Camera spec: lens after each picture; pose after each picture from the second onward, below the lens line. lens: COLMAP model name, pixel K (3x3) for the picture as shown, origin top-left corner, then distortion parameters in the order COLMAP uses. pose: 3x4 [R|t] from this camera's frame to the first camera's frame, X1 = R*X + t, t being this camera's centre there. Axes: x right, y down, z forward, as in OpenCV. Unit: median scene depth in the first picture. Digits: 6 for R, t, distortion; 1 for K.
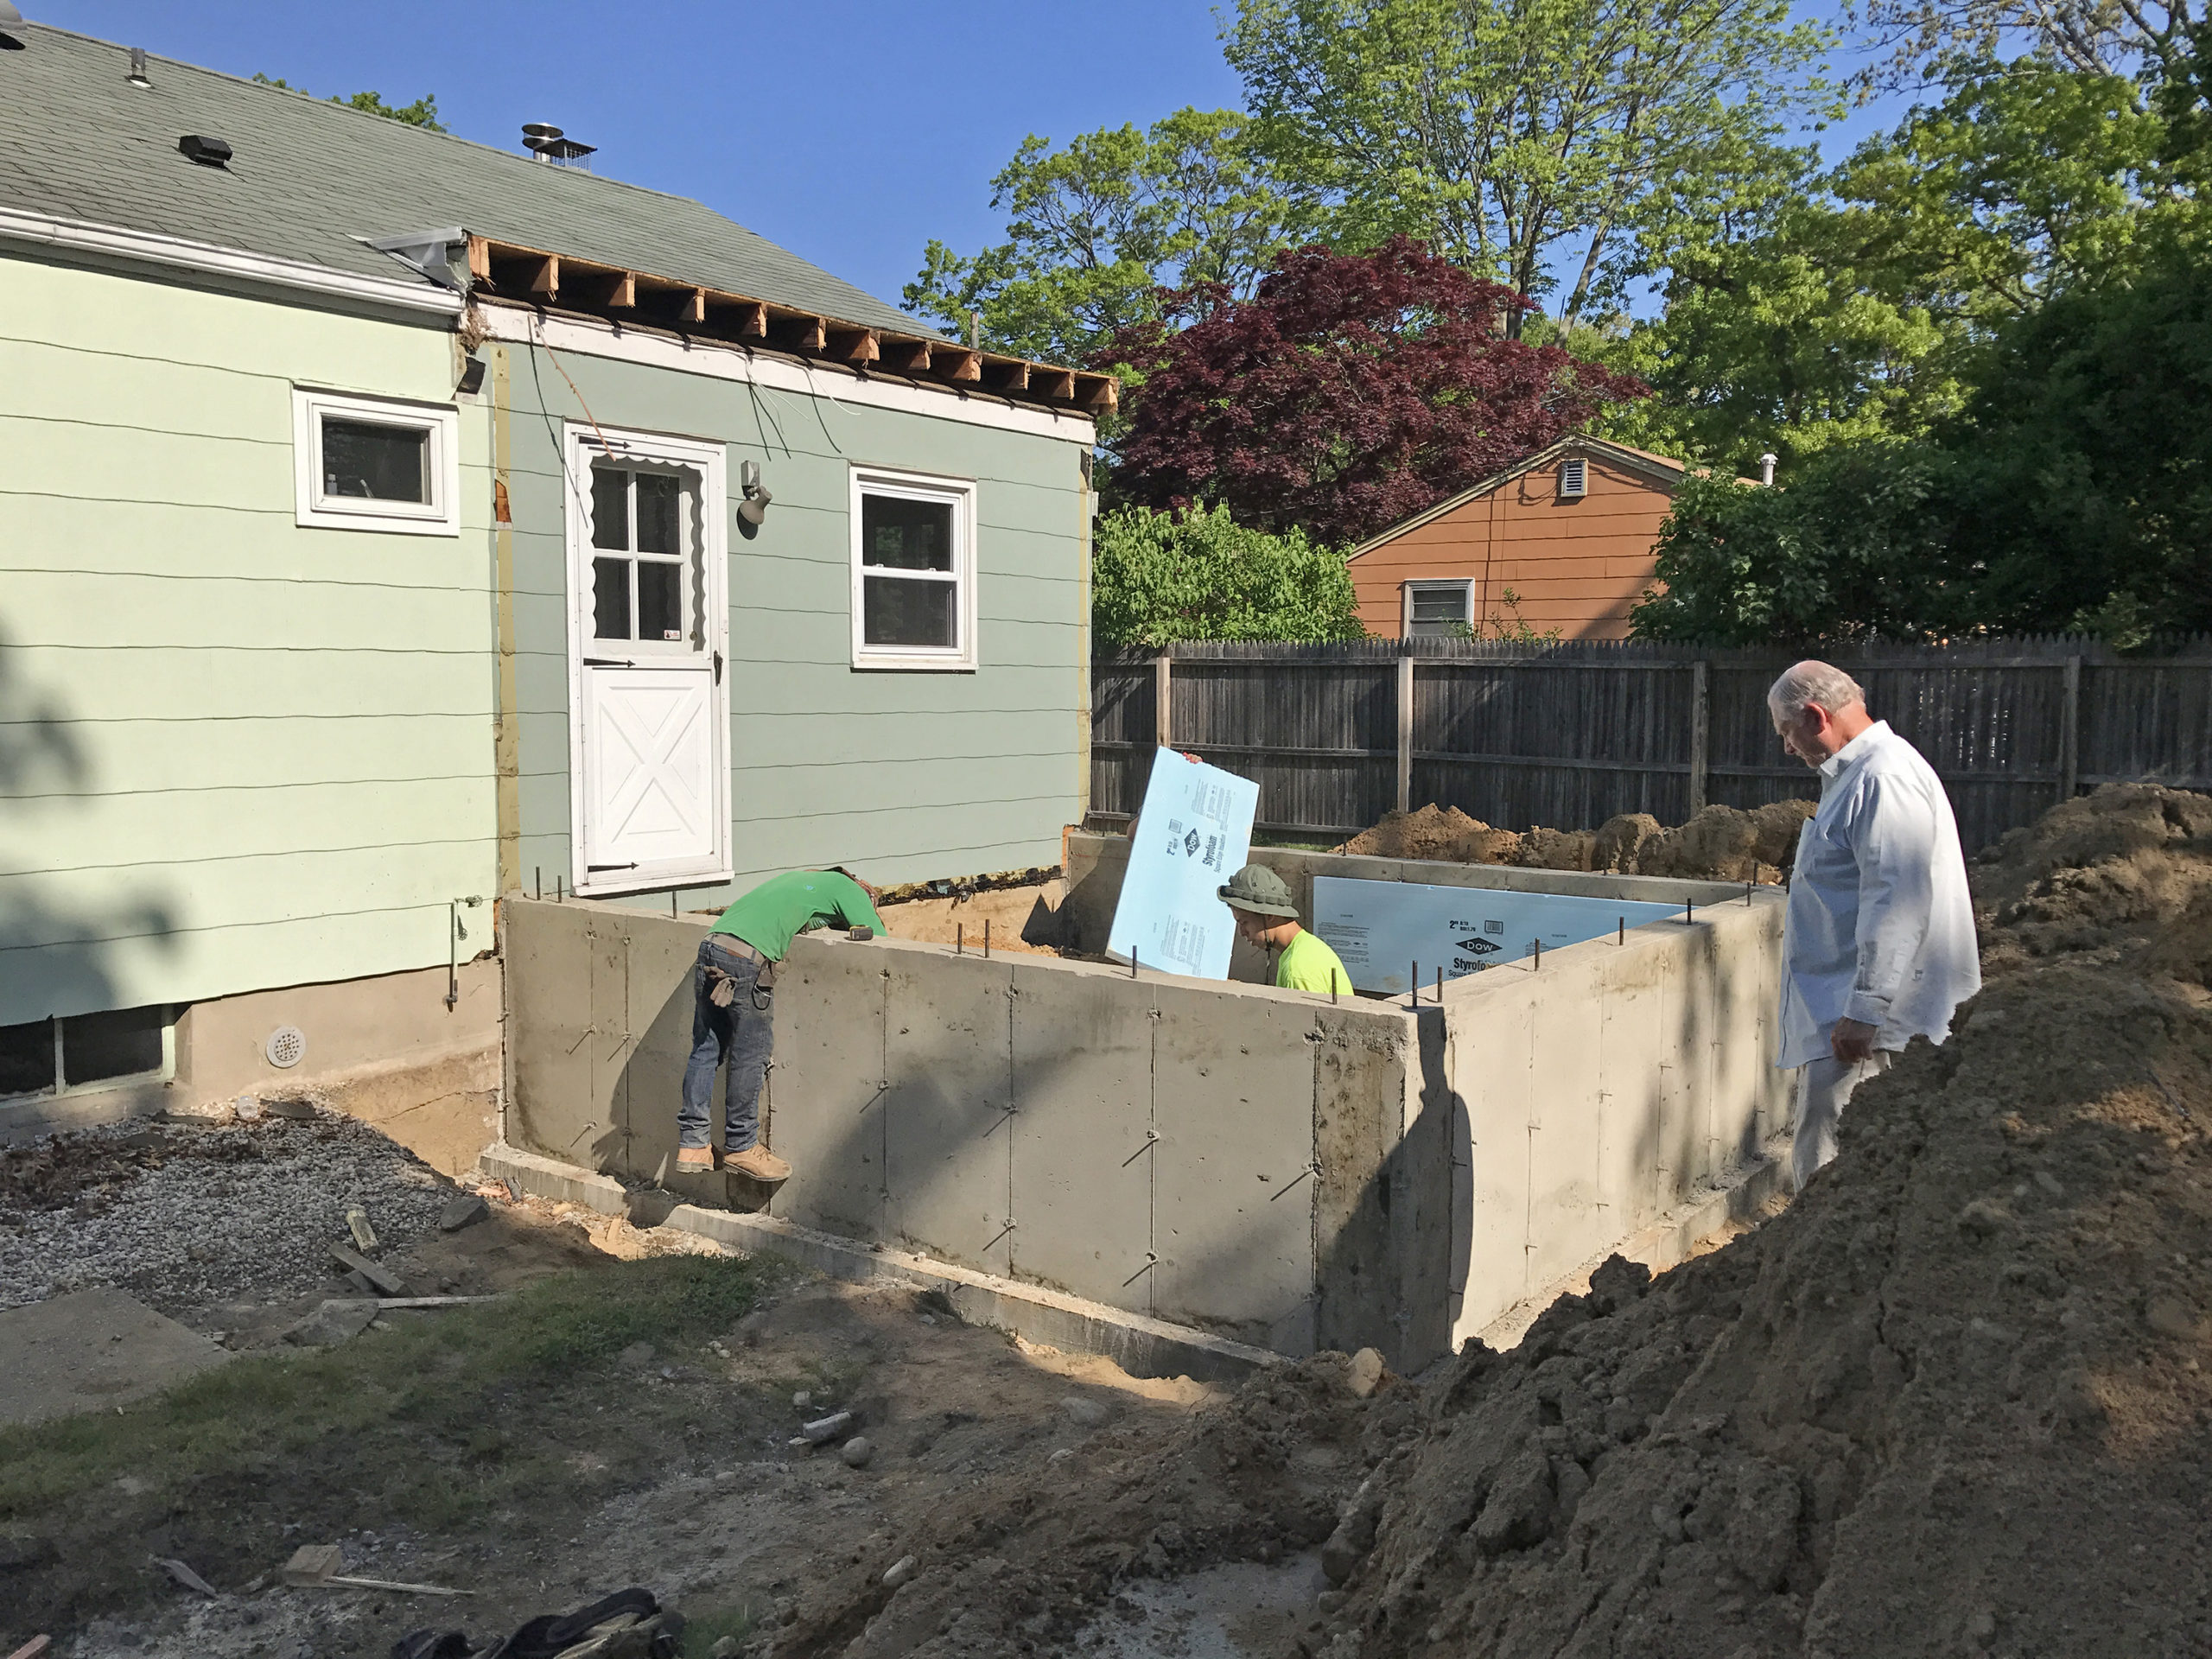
lens RADIAL K [[1813.4, 0, 1106.0], [0, 1813.4, 829.5], [0, 0, 1]] dist [0.085727, -0.130817]
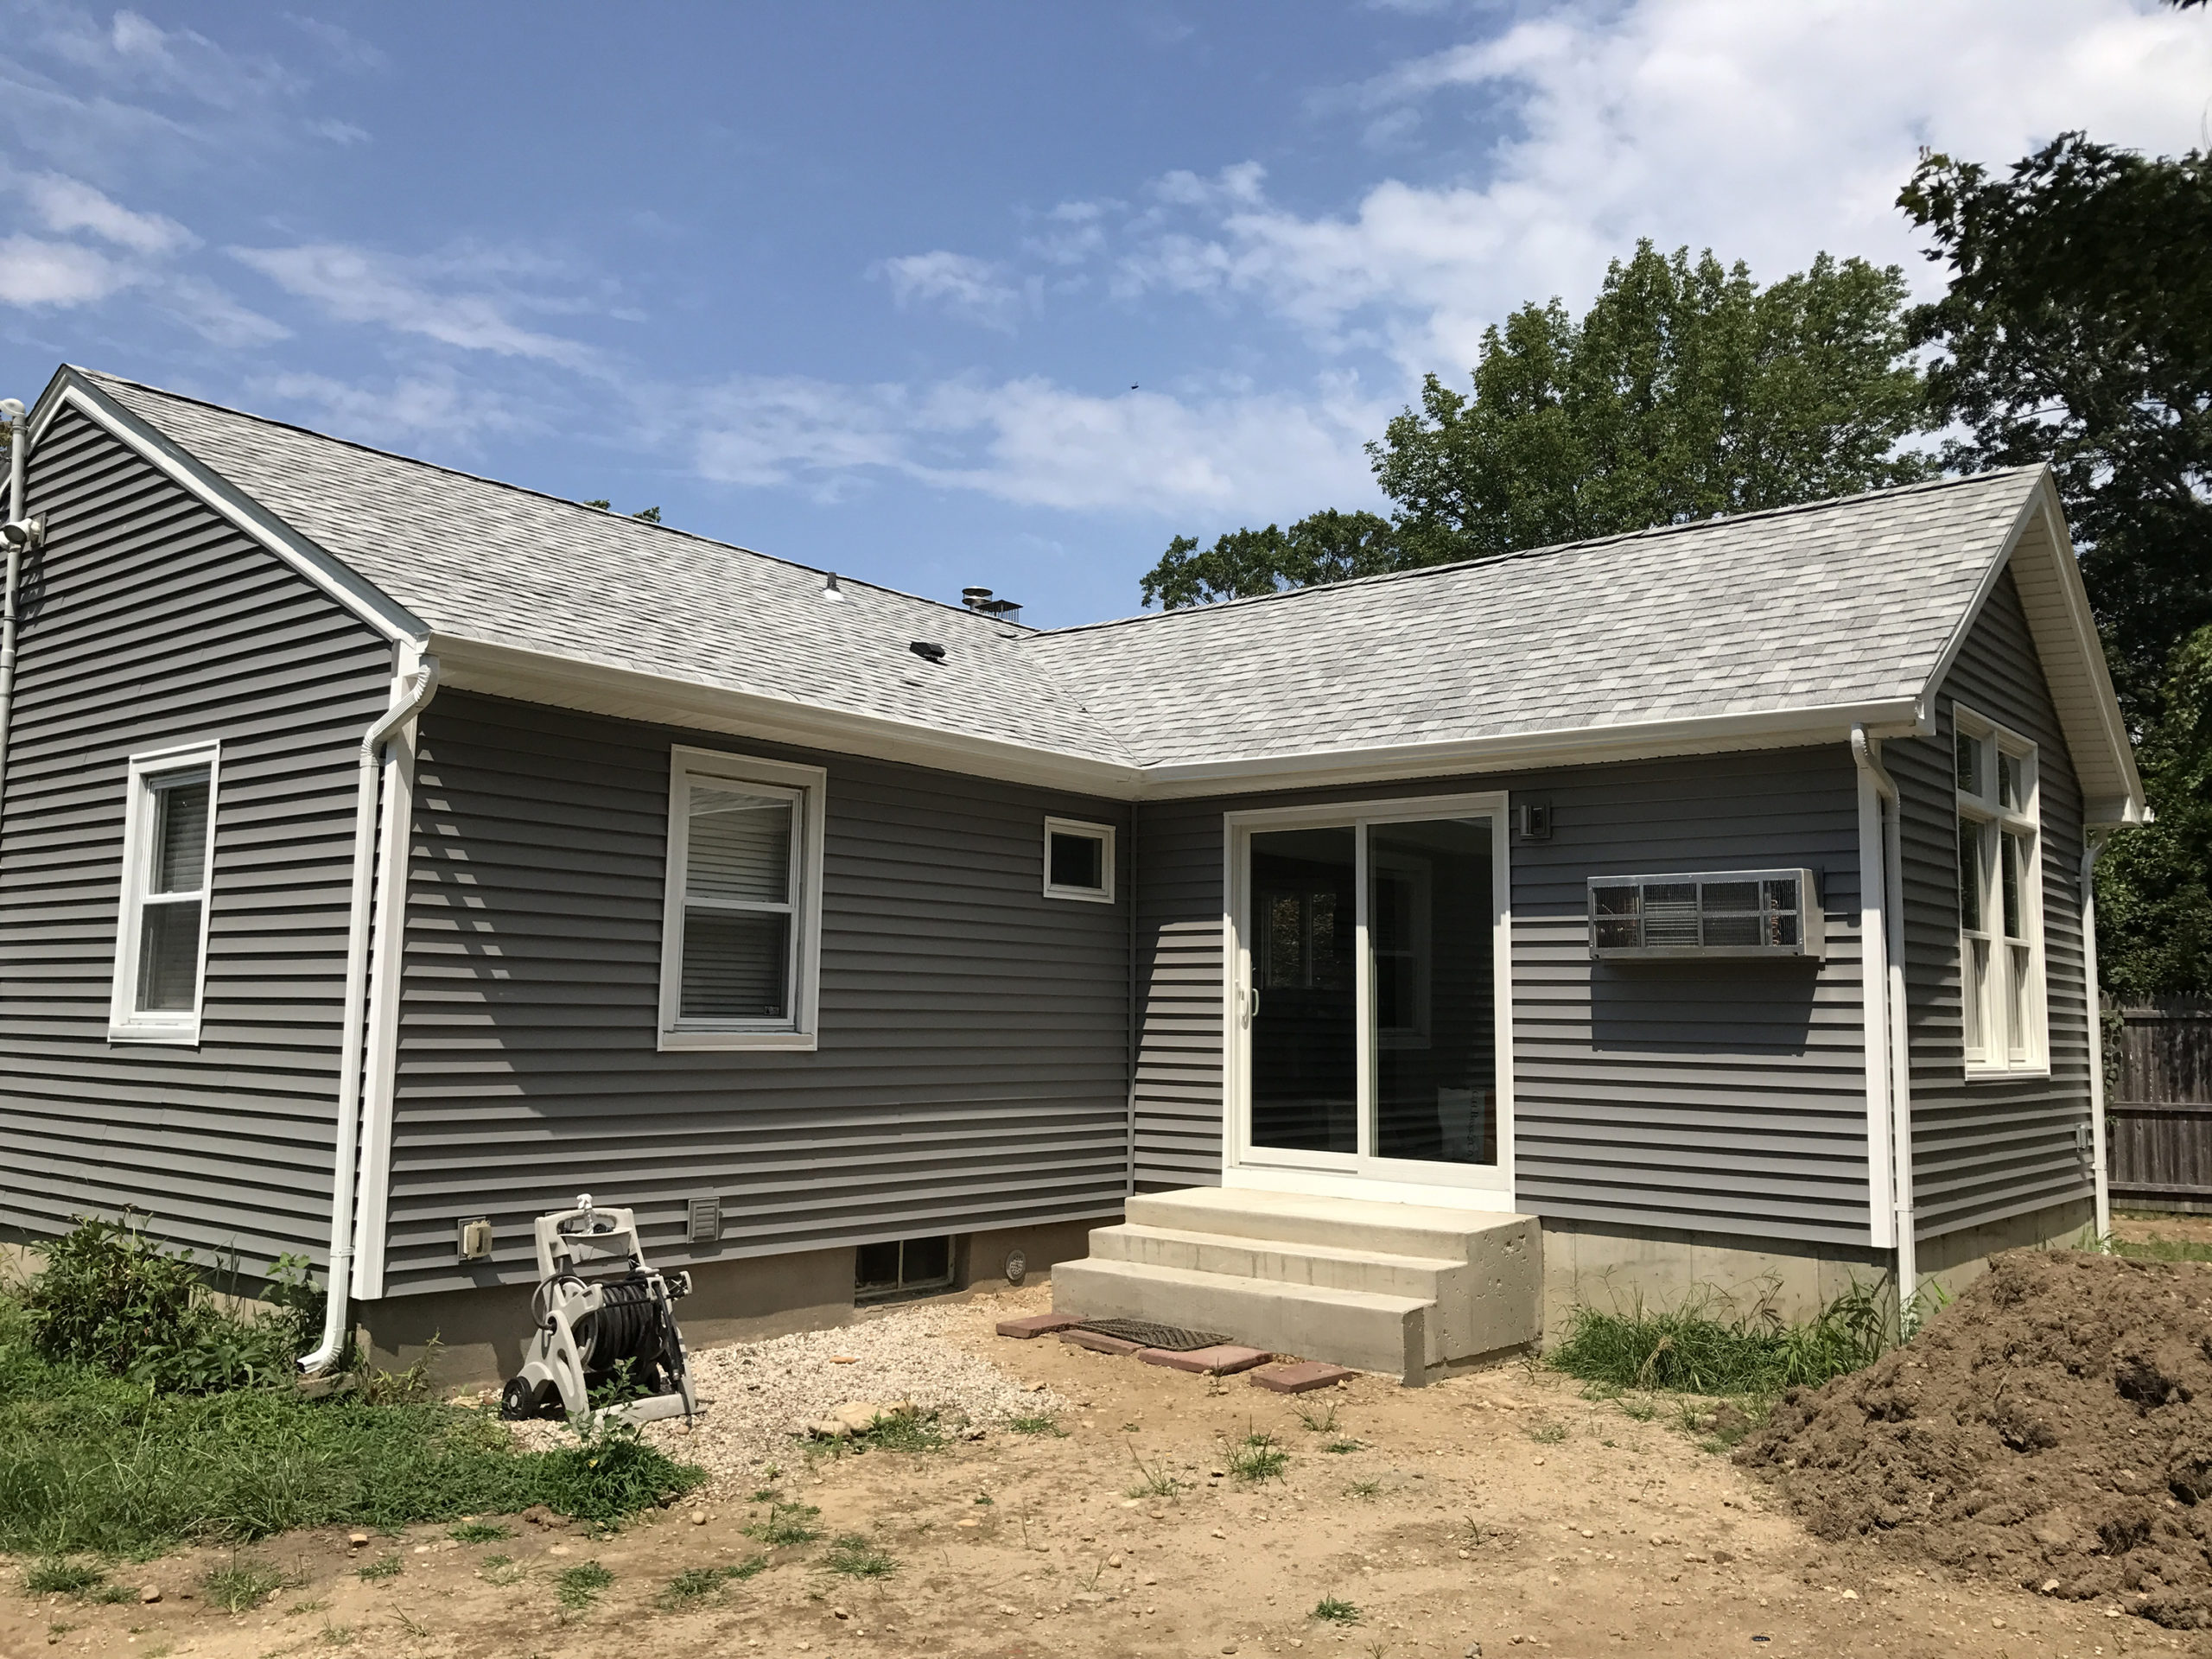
lens RADIAL K [[1813.4, 0, 1106.0], [0, 1813.4, 829.5], [0, 0, 1]] dist [0.085727, -0.130817]
pose [[0.998910, 0.009715, -0.045650, -0.248627], [-0.018245, 0.981545, -0.190357, 0.041855], [0.042959, 0.190983, 0.980653, -0.355548]]
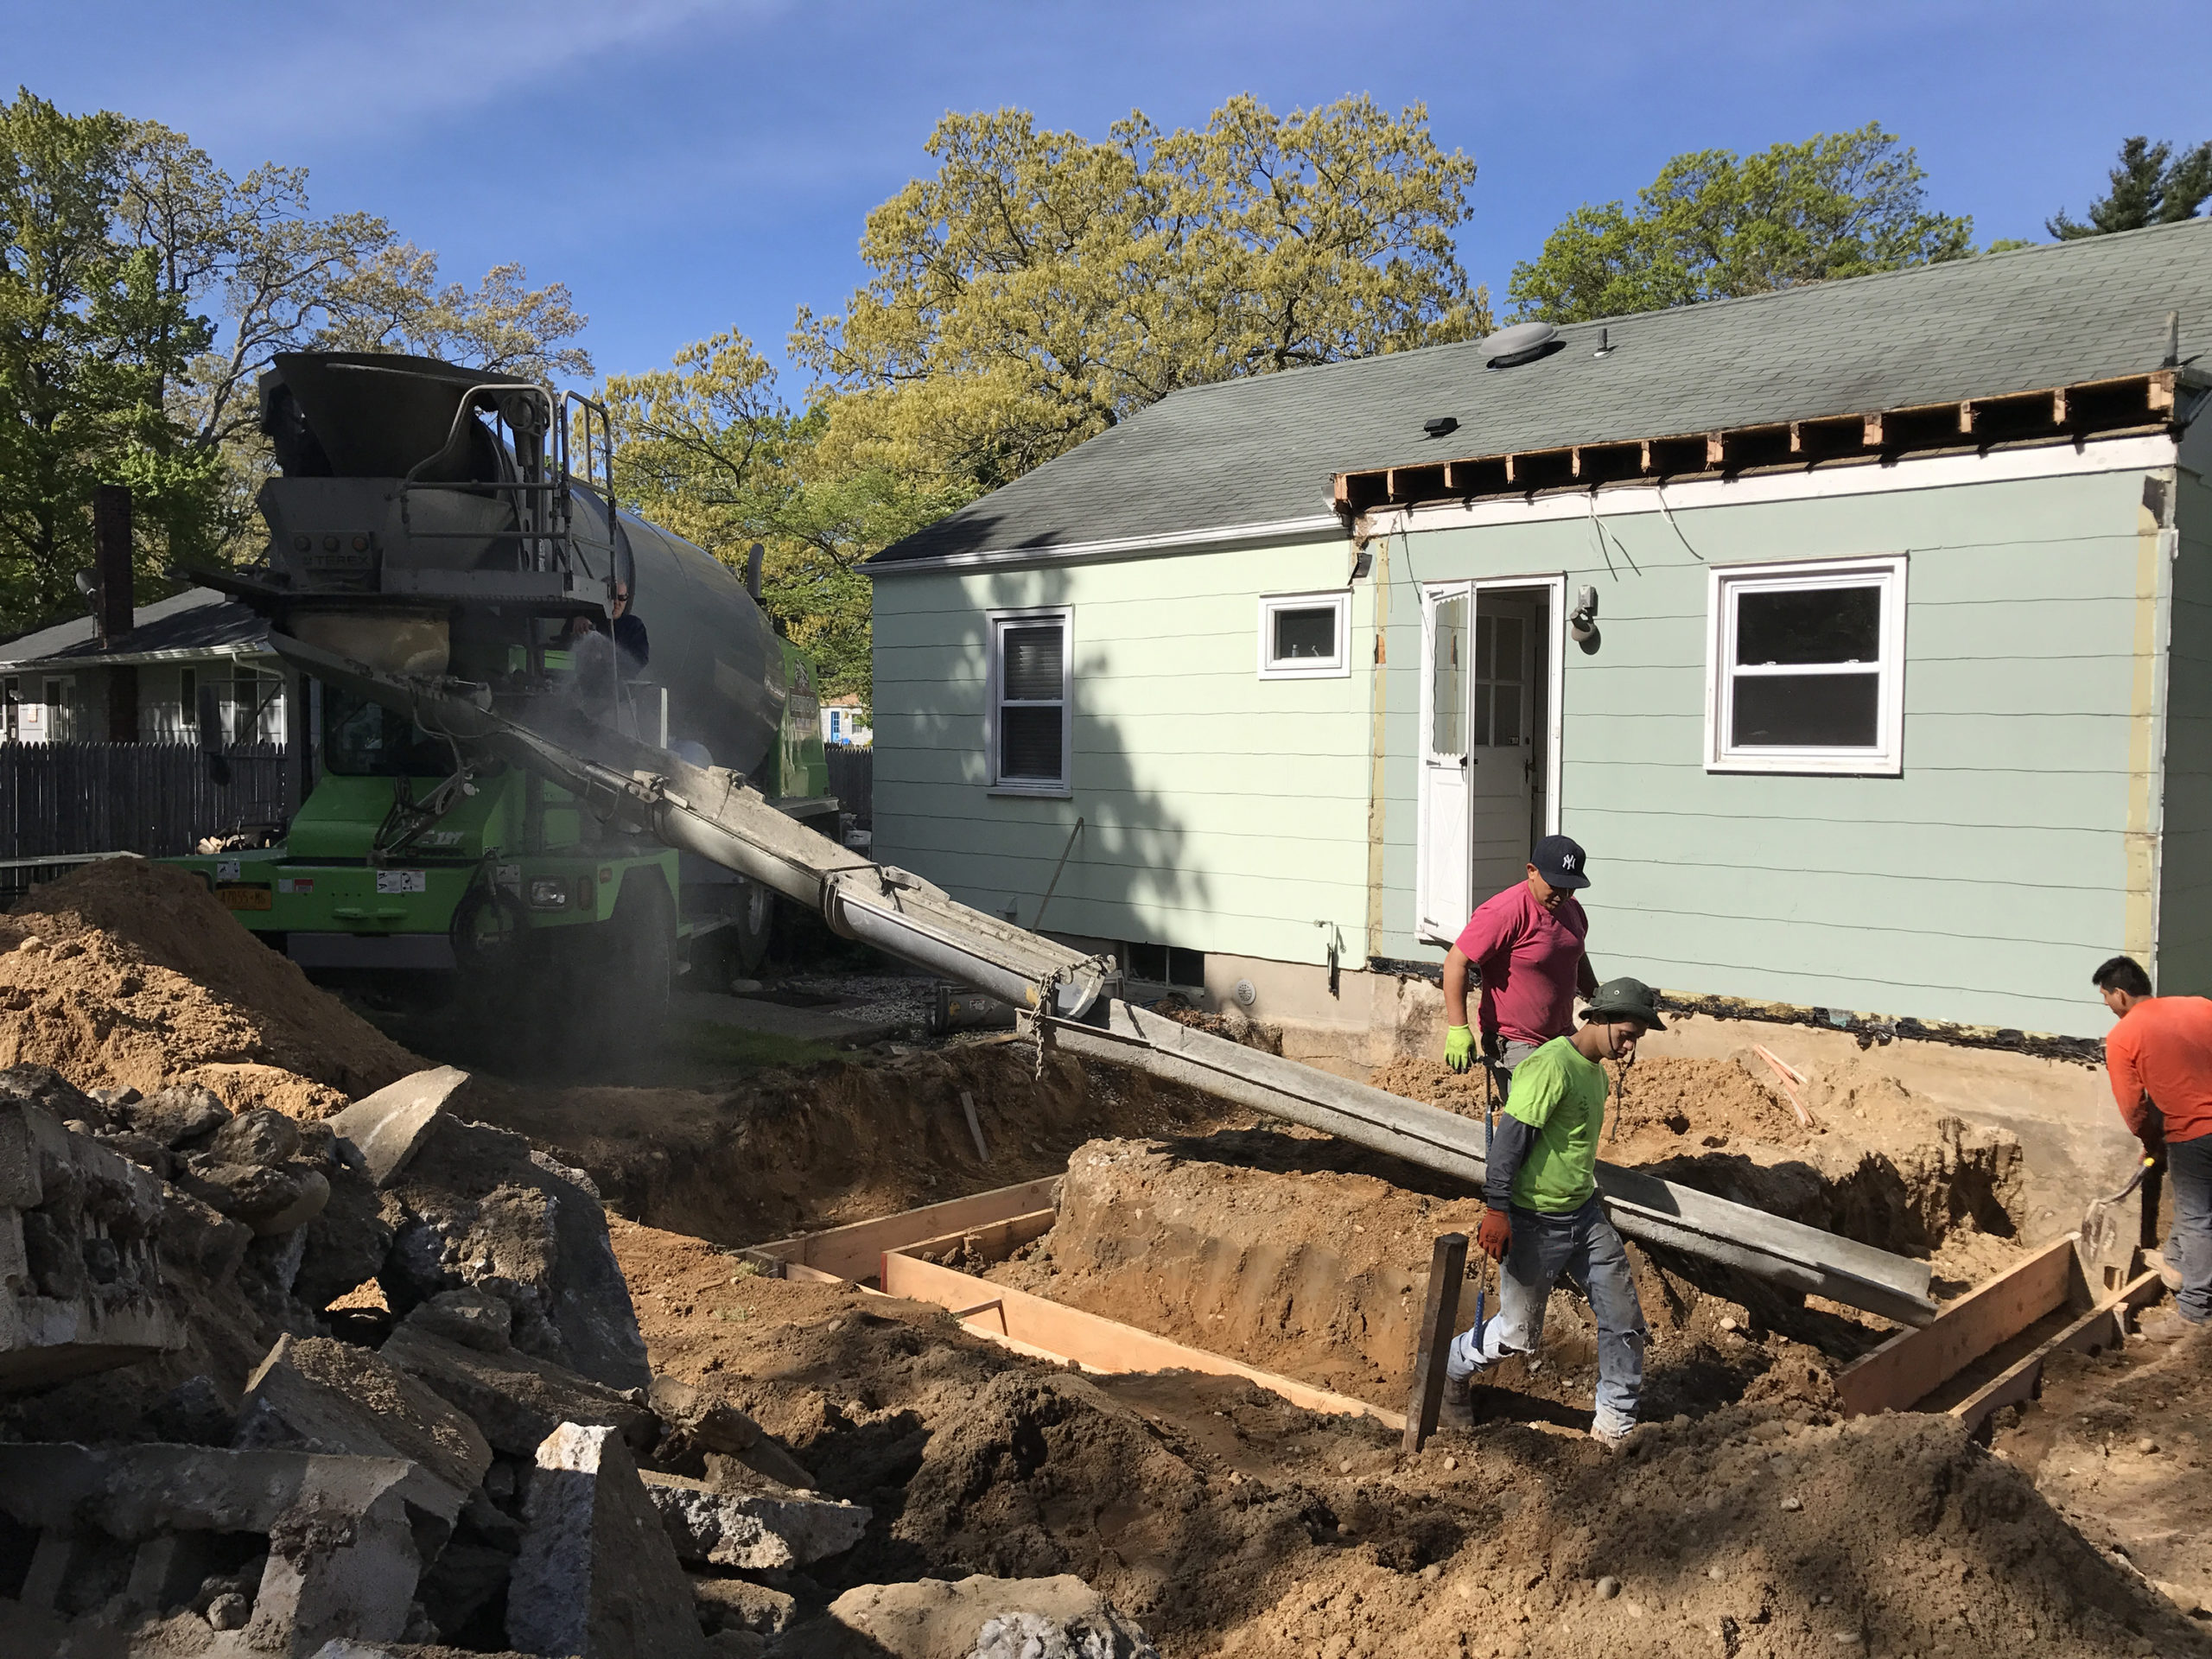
lens RADIAL K [[1813.4, 0, 1106.0], [0, 1813.4, 829.5], [0, 0, 1]] dist [0.085727, -0.130817]
pose [[-0.124743, 0.045694, -0.991136, 0.887834], [-0.092465, 0.994056, 0.057466, -0.082921], [0.987871, 0.098814, -0.119777, 0.791982]]
